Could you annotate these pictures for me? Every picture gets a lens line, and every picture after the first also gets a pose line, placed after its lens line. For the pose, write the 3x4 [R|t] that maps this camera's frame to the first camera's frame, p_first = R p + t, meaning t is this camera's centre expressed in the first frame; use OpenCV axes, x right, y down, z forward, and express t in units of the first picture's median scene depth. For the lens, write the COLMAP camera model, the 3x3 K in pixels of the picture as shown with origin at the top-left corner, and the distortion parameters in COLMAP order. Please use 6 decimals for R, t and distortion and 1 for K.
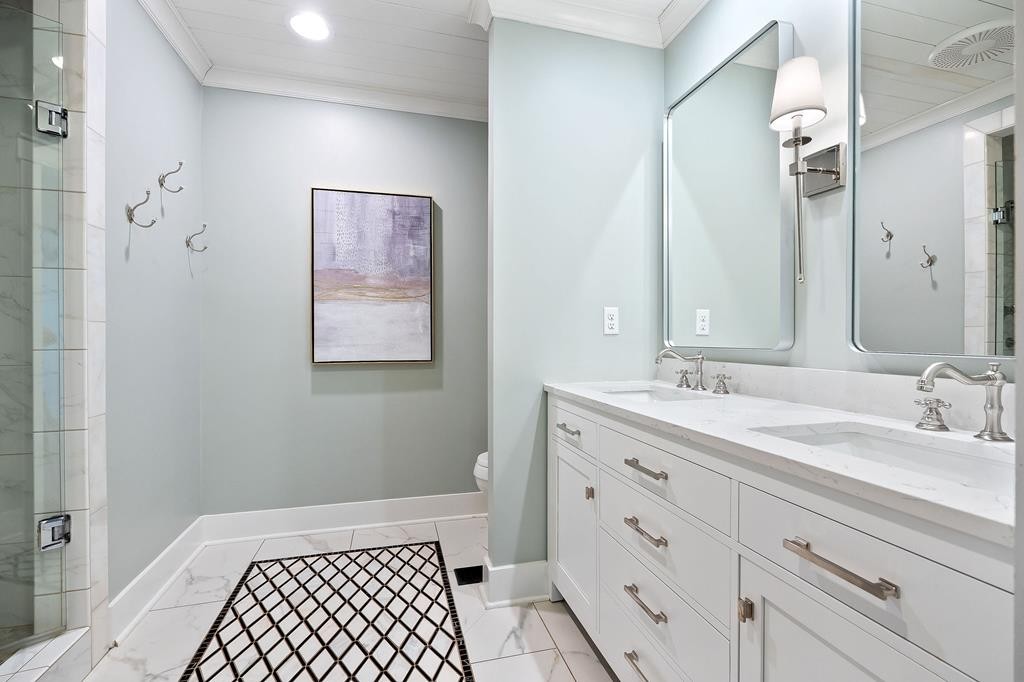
lens RADIAL K [[453.3, 0, 509.4], [0, 453.3, 341.8], [0, 0, 1]] dist [-0.000157, 0.000267]
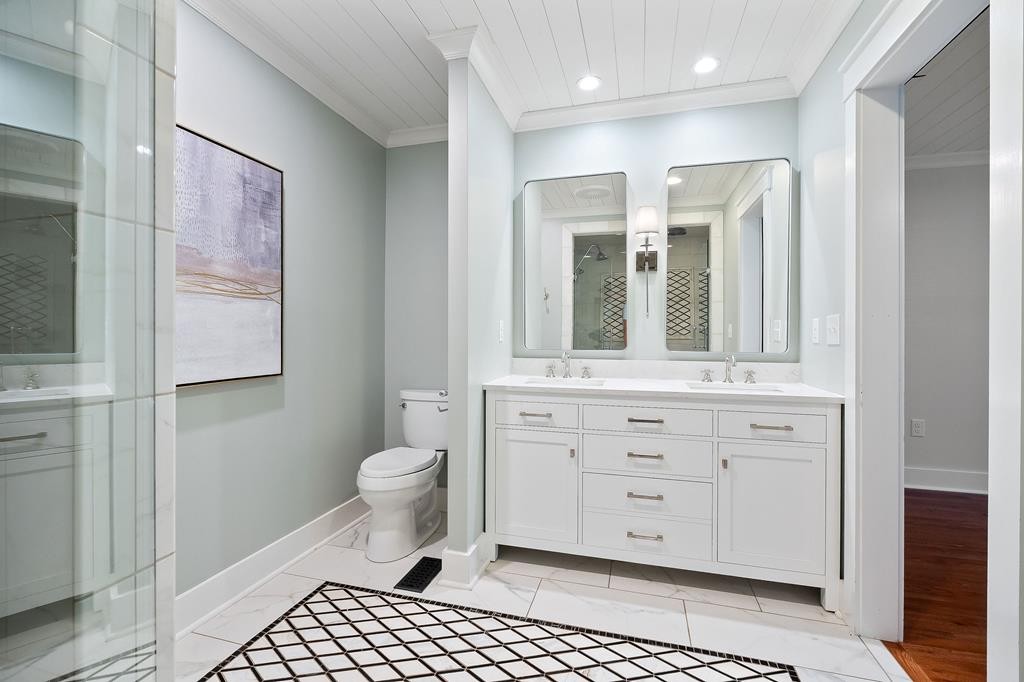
lens RADIAL K [[453.3, 0, 507.3], [0, 453.3, 336.0], [0, 0, 1]] dist [-0.000157, 0.000267]
pose [[0.517636, -0.002718, 0.855597, -0.730467], [0.003877, 0.999992, 0.000831, -0.027855], [-0.855592, 0.002887, 0.517642, 0.262605]]
